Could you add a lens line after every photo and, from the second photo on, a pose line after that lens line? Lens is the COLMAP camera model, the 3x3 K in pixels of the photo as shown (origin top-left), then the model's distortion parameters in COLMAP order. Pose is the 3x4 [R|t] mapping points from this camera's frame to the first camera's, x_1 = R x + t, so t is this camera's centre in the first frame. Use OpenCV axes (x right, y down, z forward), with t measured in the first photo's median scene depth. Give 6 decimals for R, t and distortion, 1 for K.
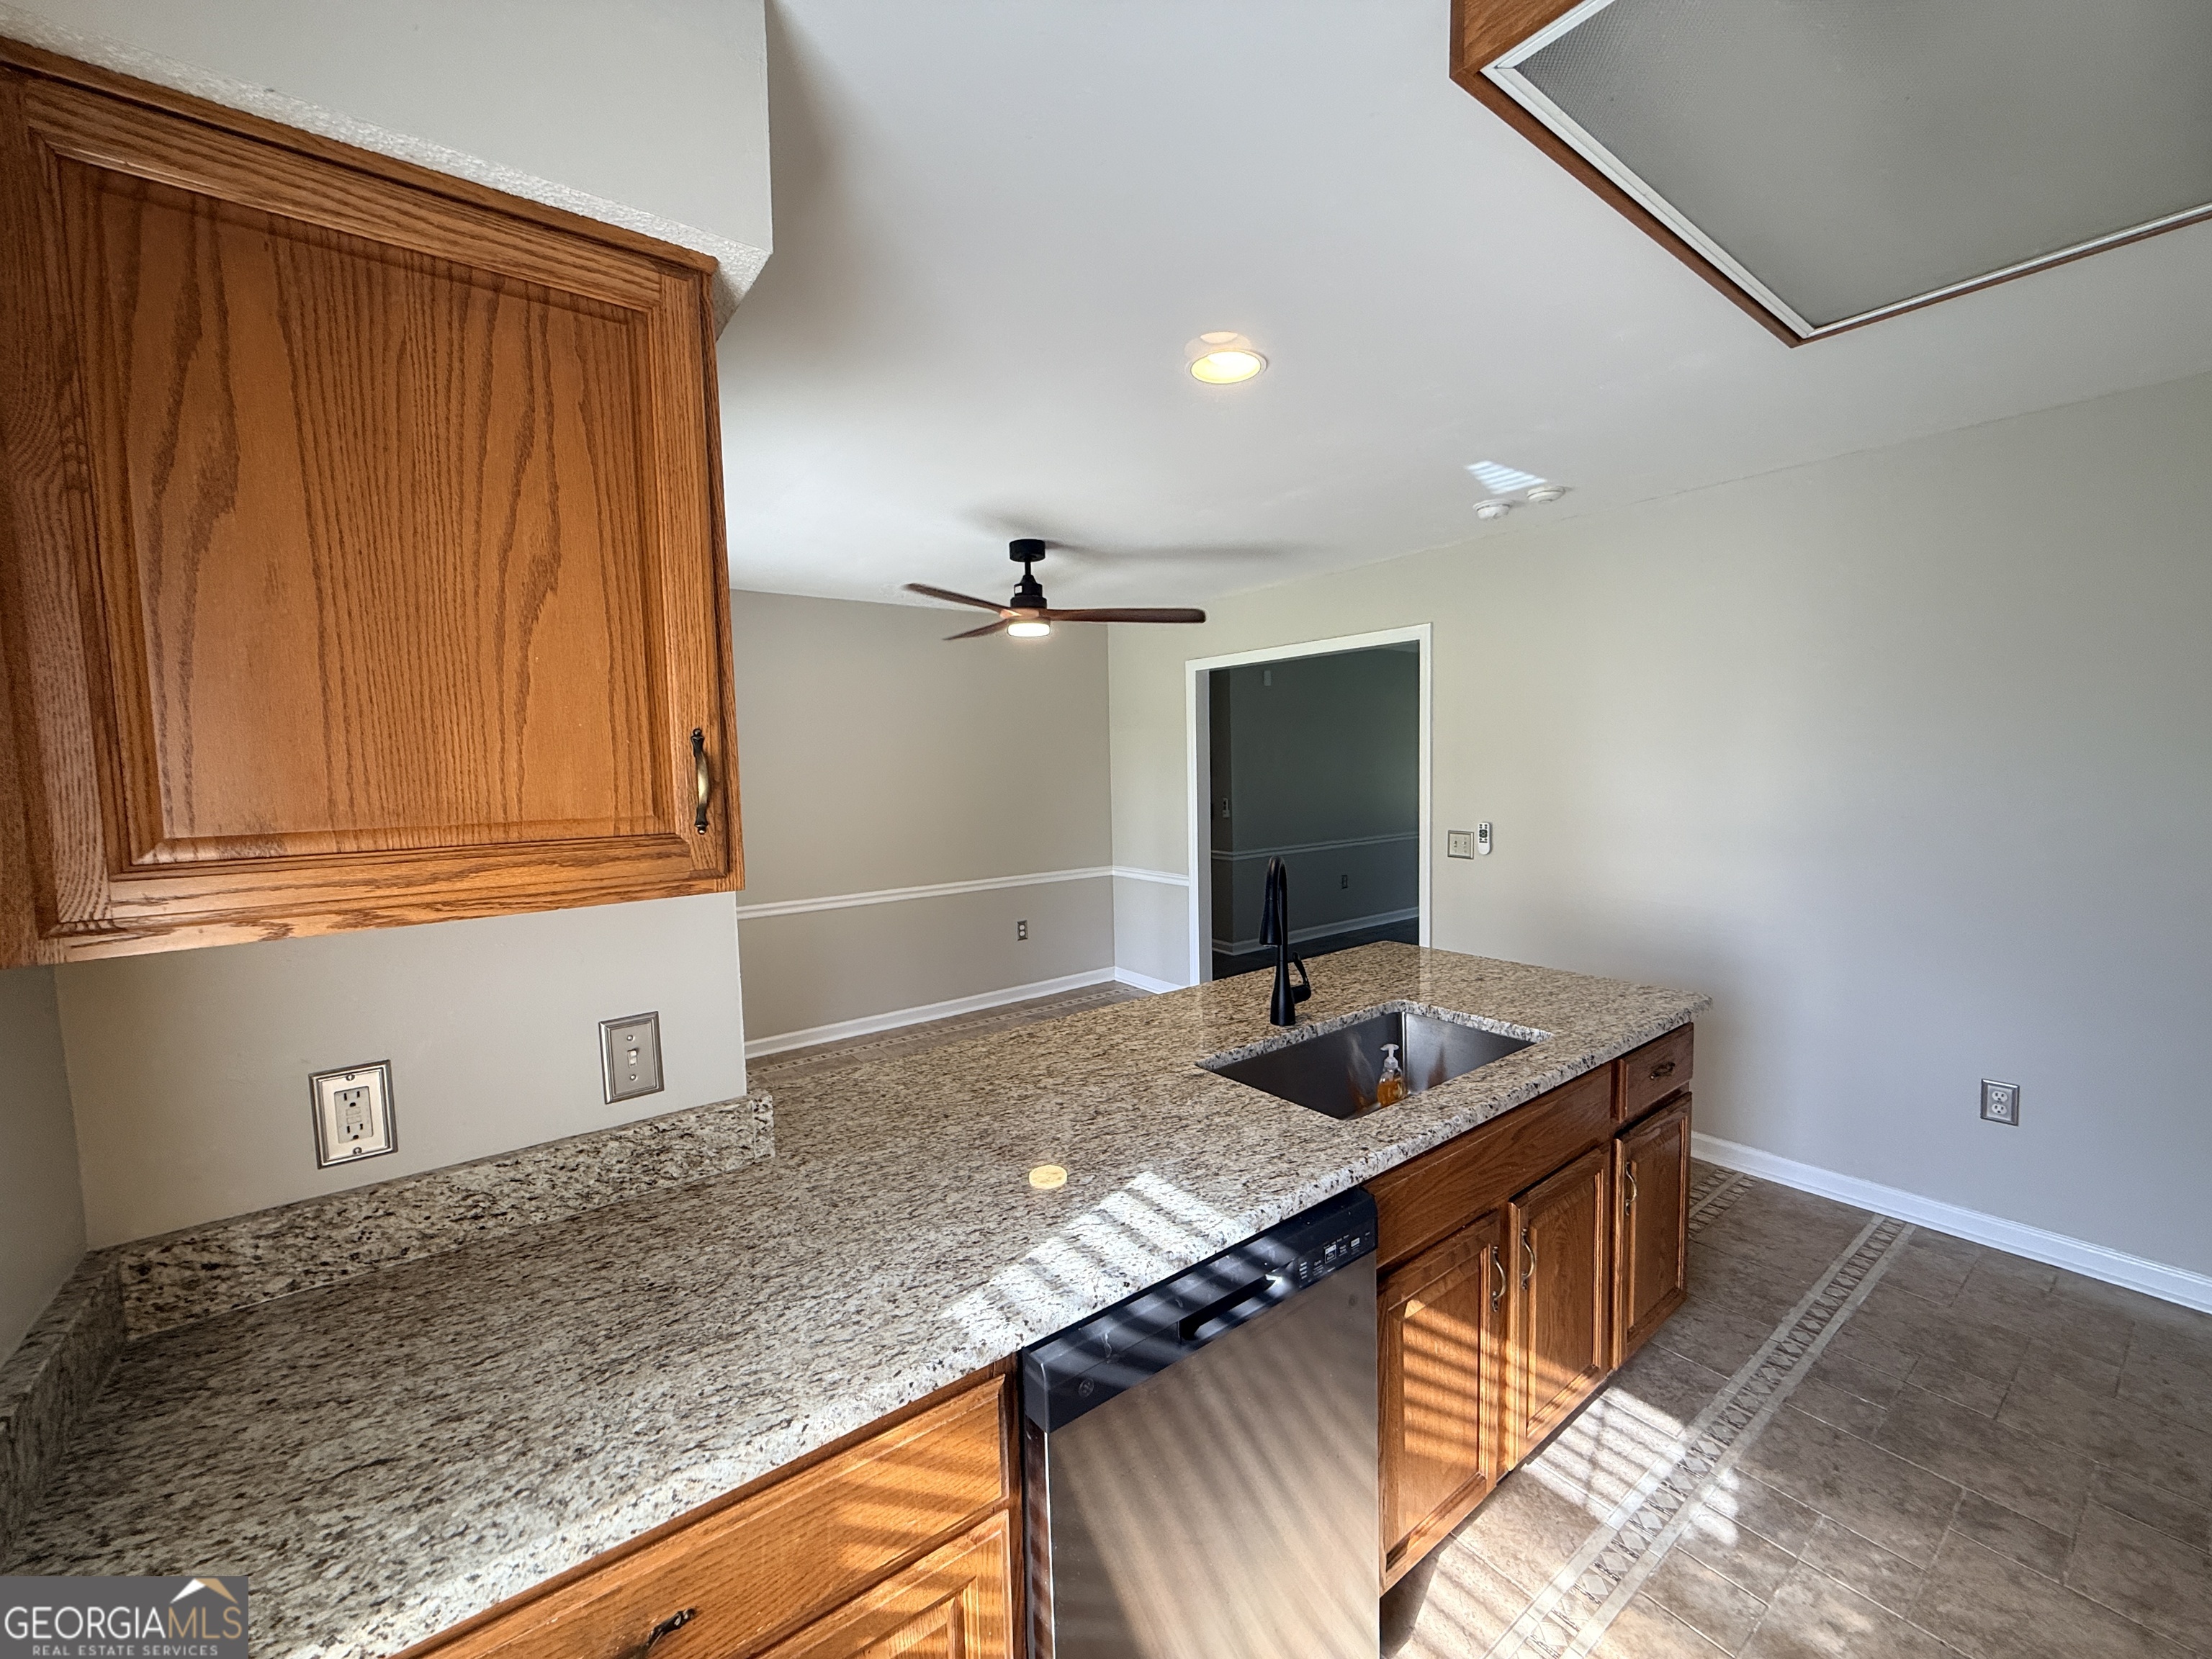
lens RADIAL K [[880.5, 0, 1098.6], [0, 880.5, 828.9], [0, 0, 1]] dist [0.001078, -0.000404]
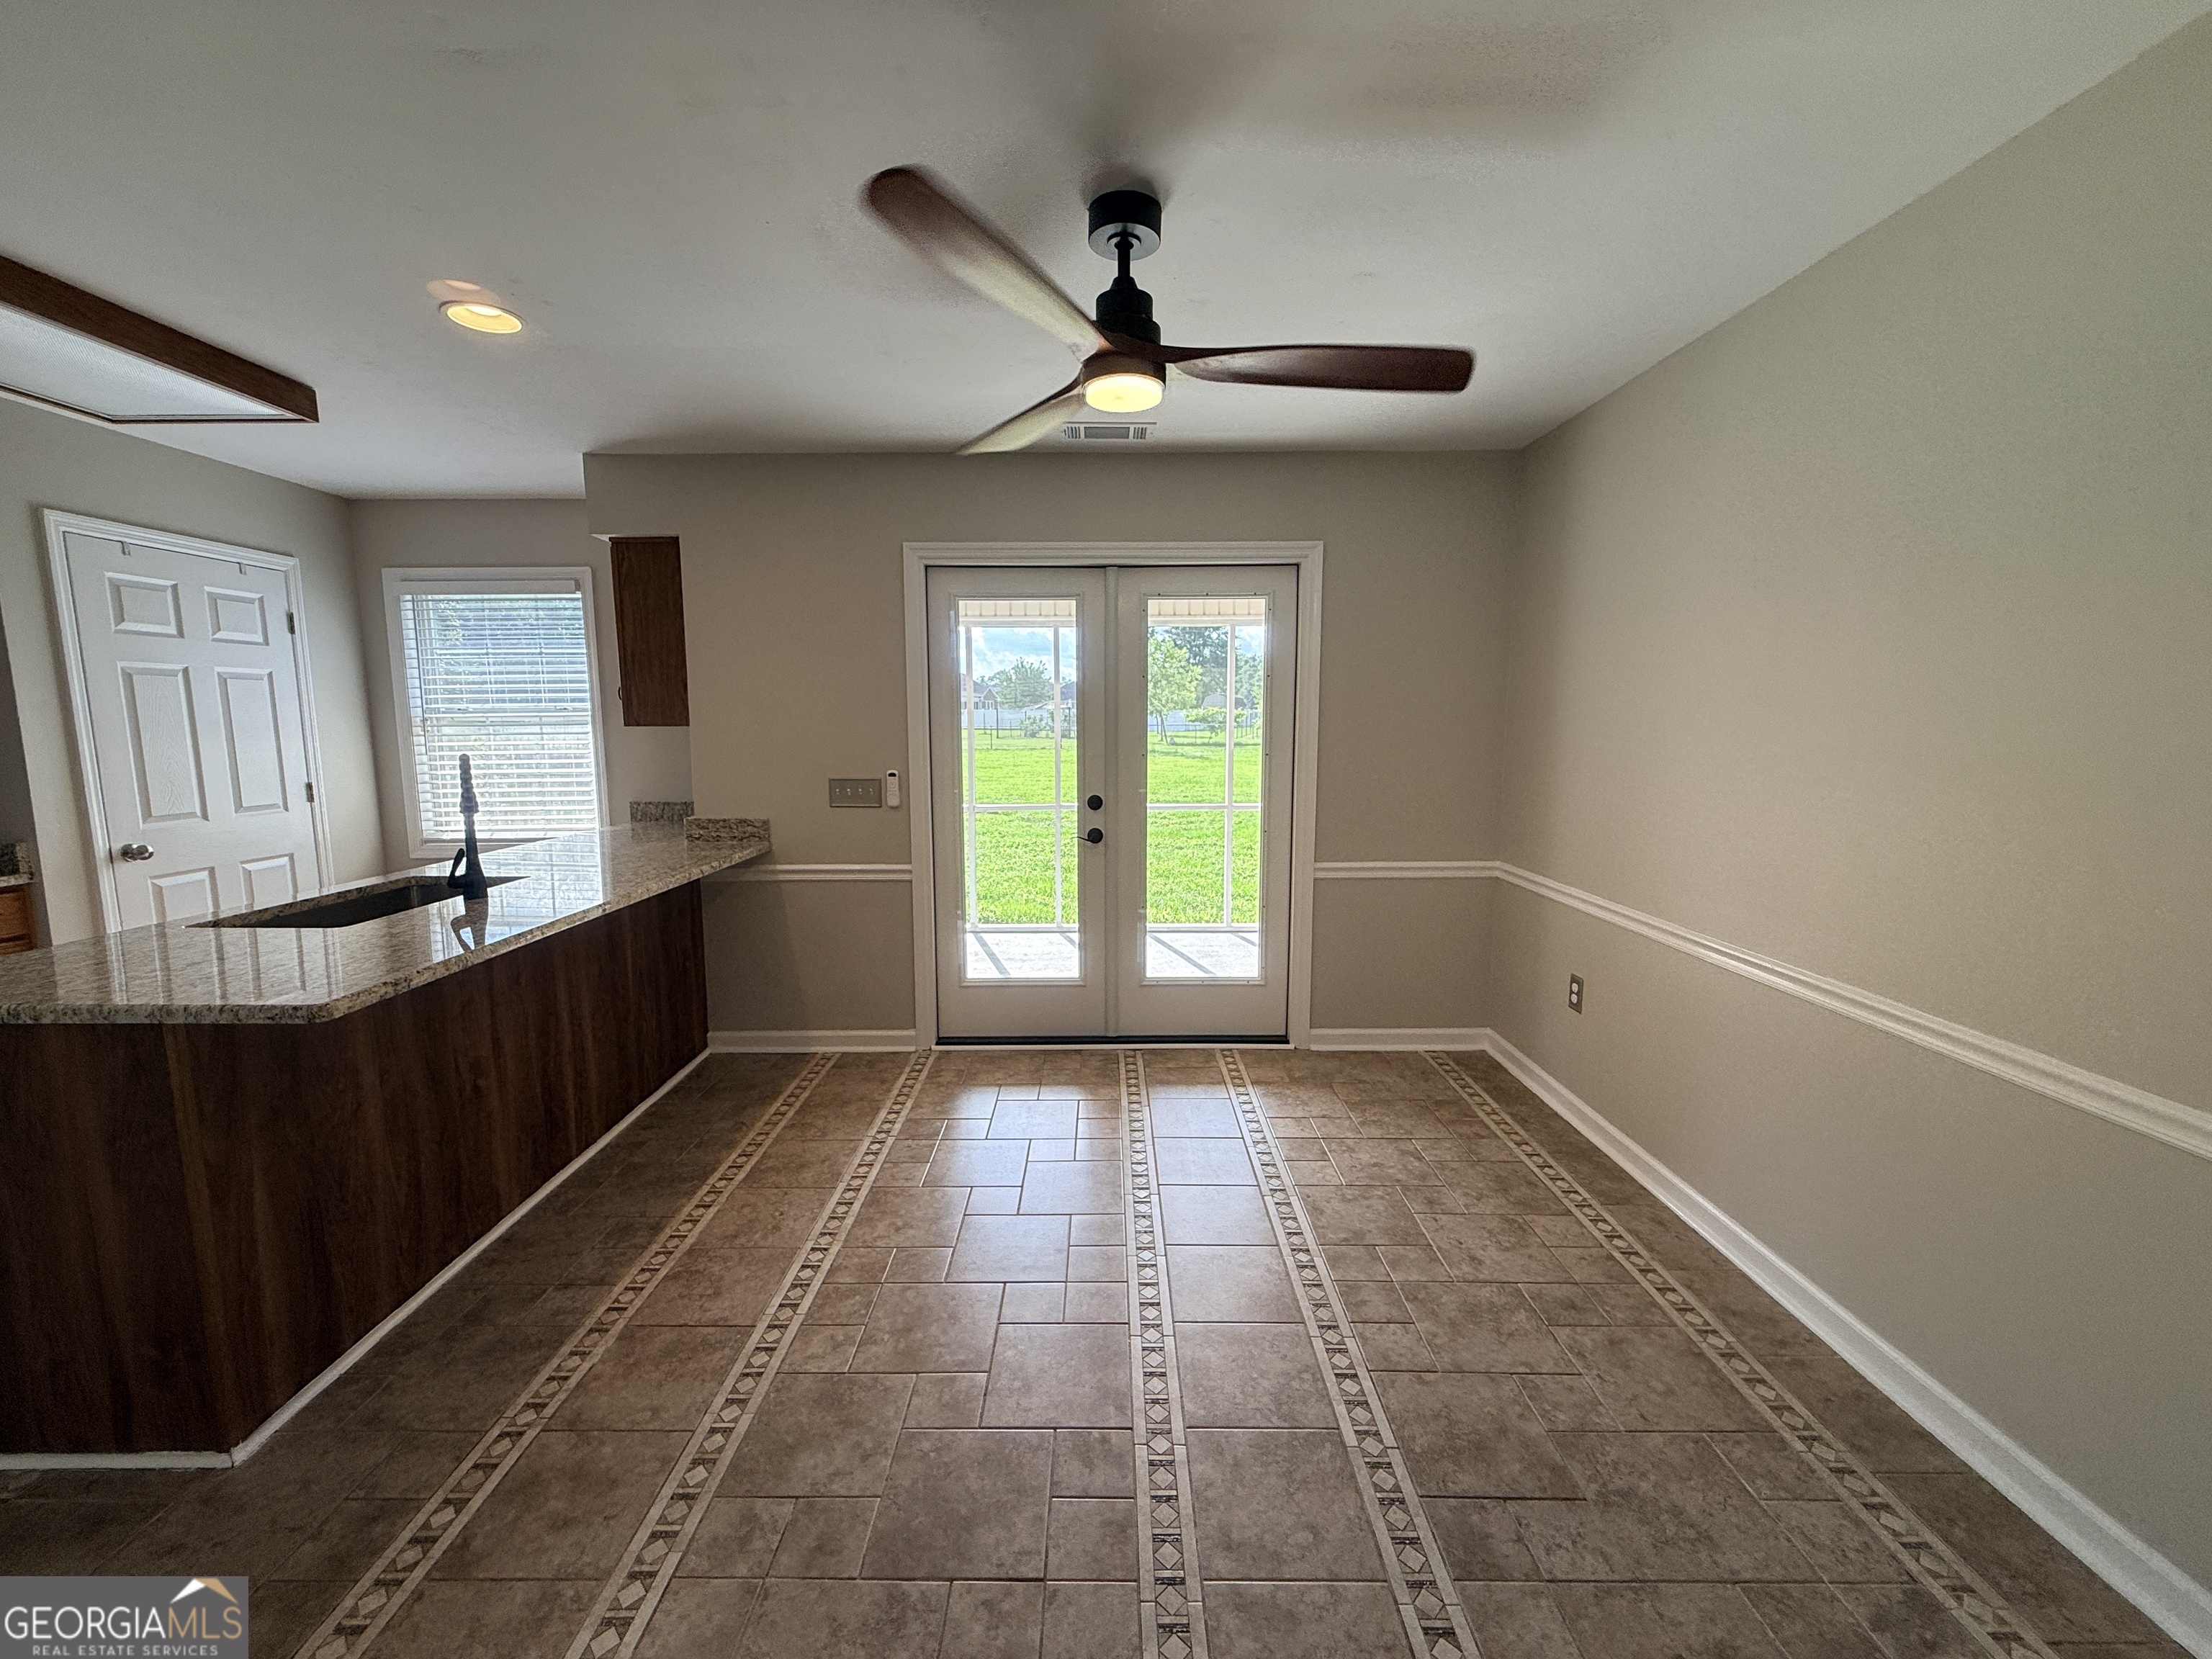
lens RADIAL K [[878.2, 0, 1098.3], [0, 878.2, 831.7], [0, 0, 1]] dist [0.000583, 0.000012]
pose [[-0.598716, 0.125289, -0.791101, 0.698106], [-0.045967, 0.980688, 0.190103, -0.148376], [0.799641, 0.150182, -0.581394, 2.588940]]
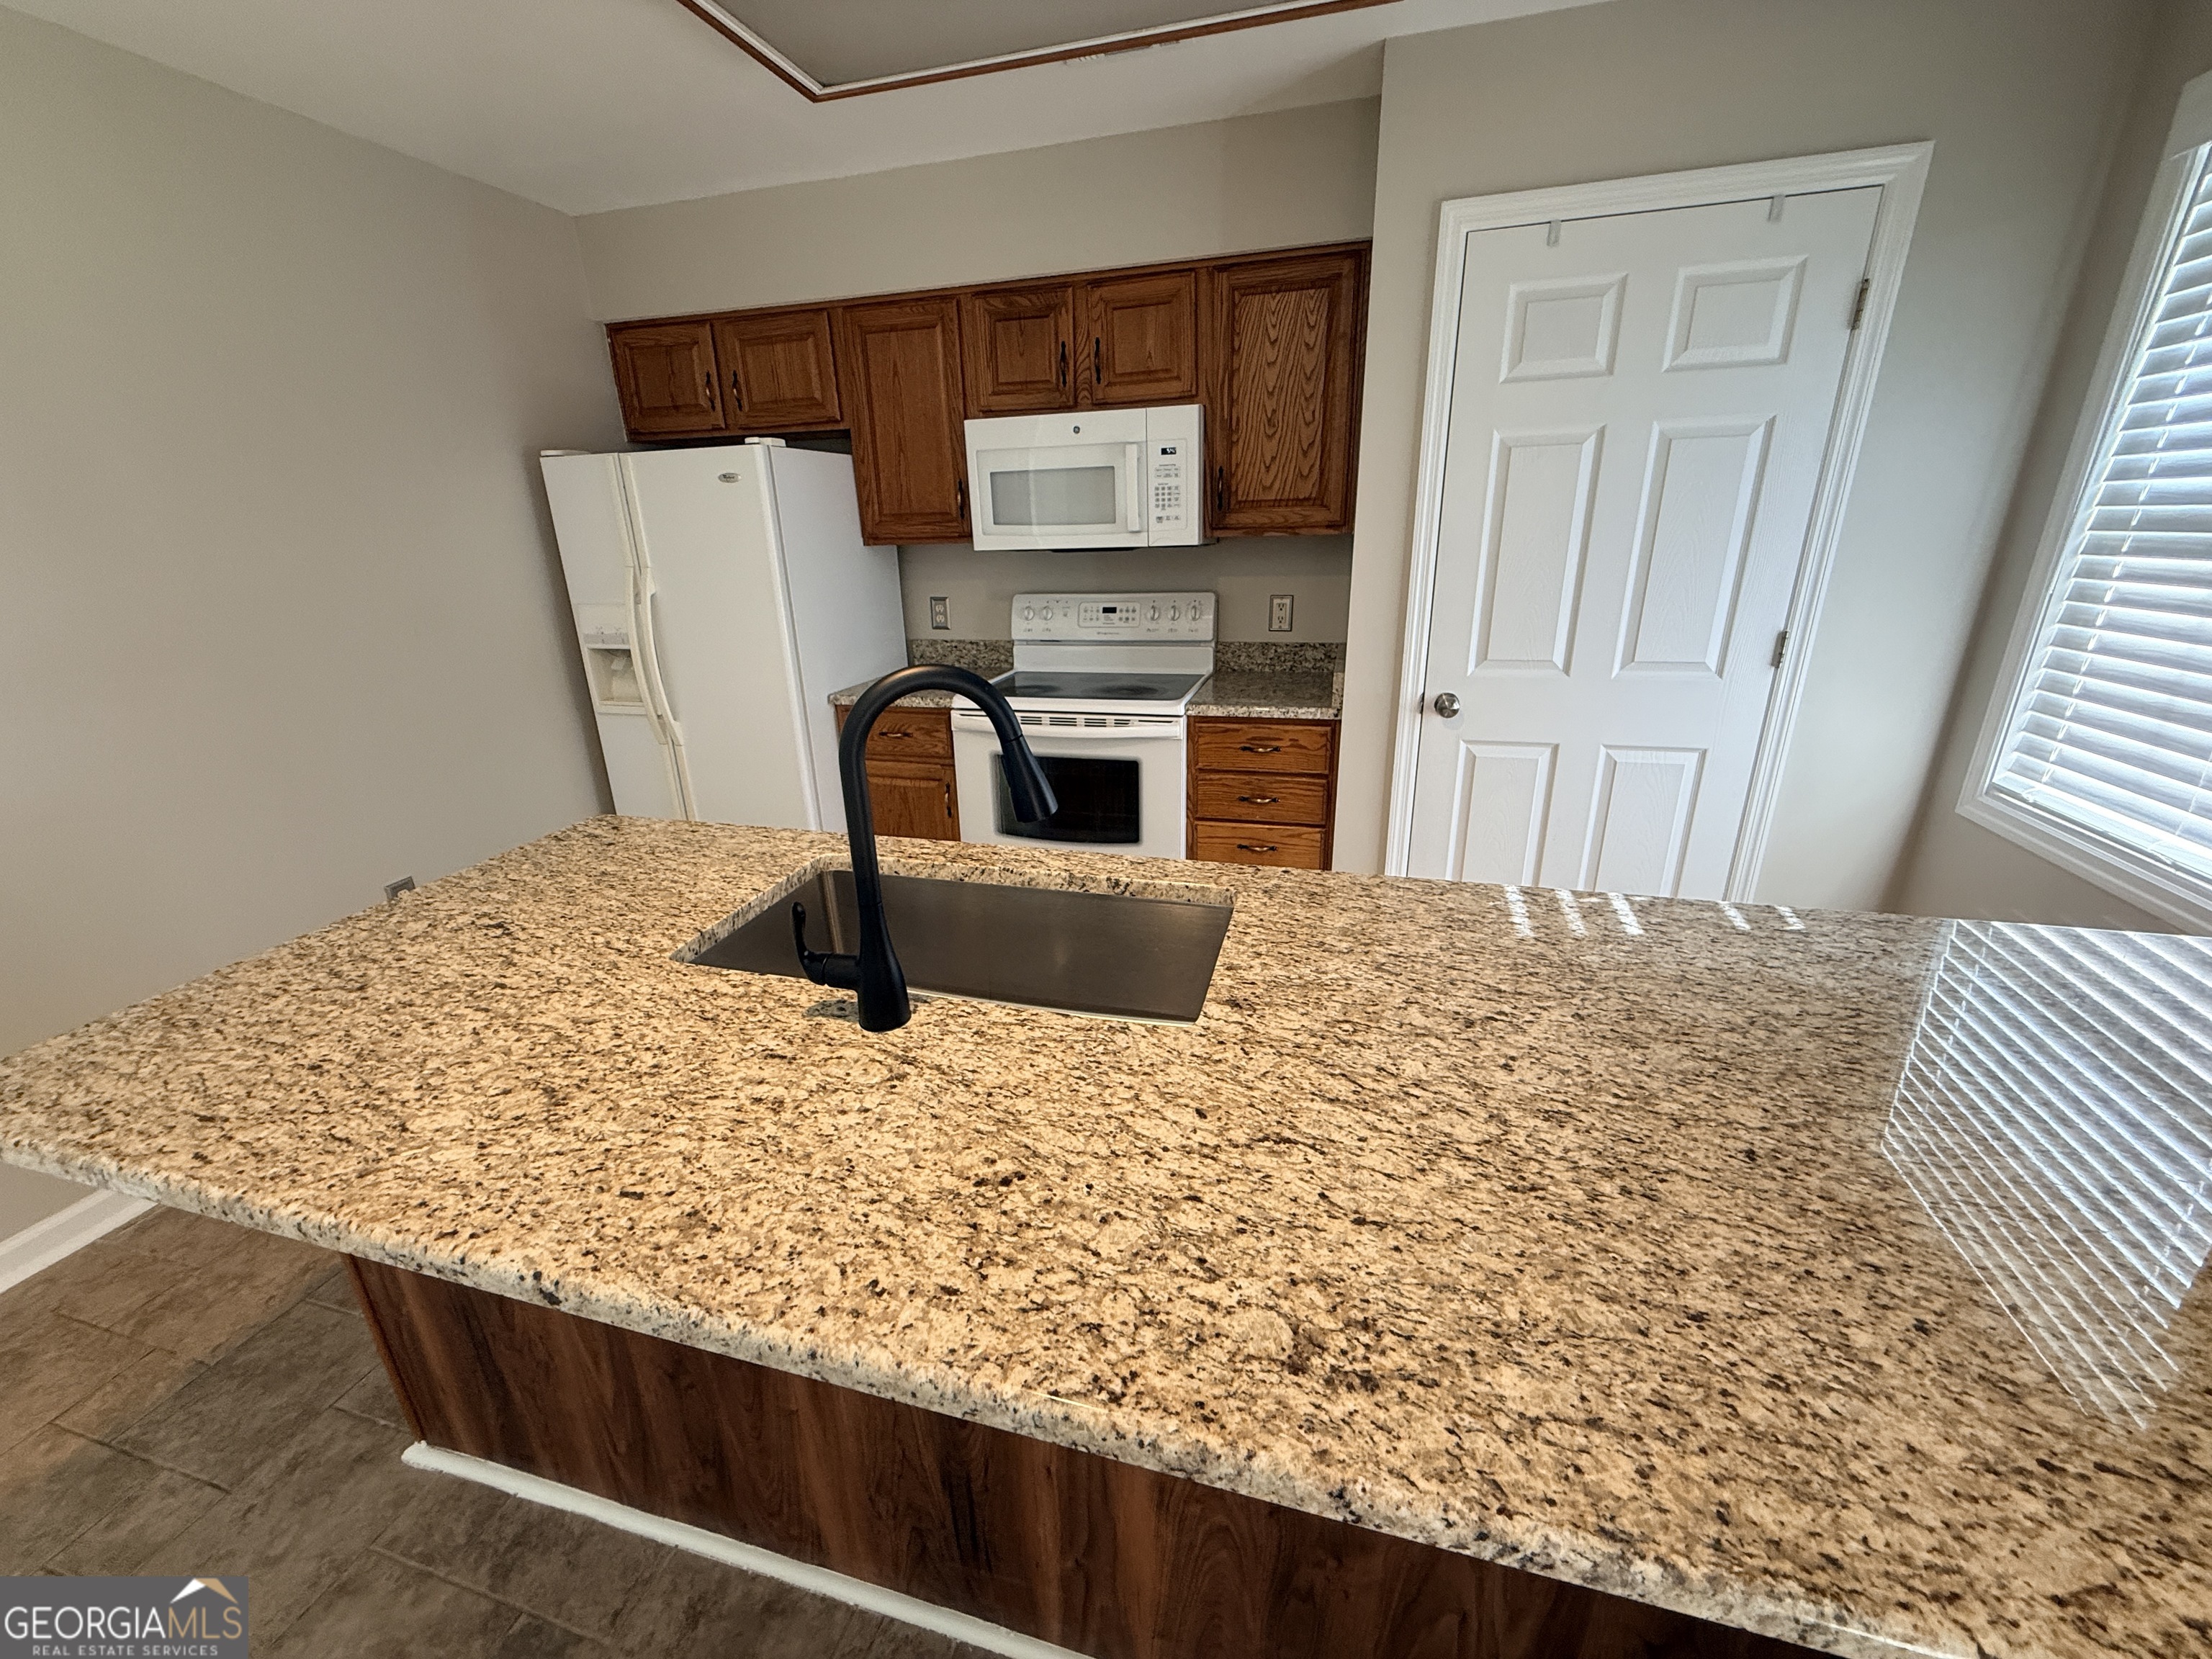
lens RADIAL K [[880.5, 0, 1098.6], [0, 880.5, 828.9], [0, 0, 1]] dist [0.001078, -0.000404]
pose [[-0.604648, -0.228742, 0.762940, -0.239296], [0.106619, 0.926010, 0.362130, -0.050642], [-0.789325, 0.300305, -0.535522, 1.249408]]
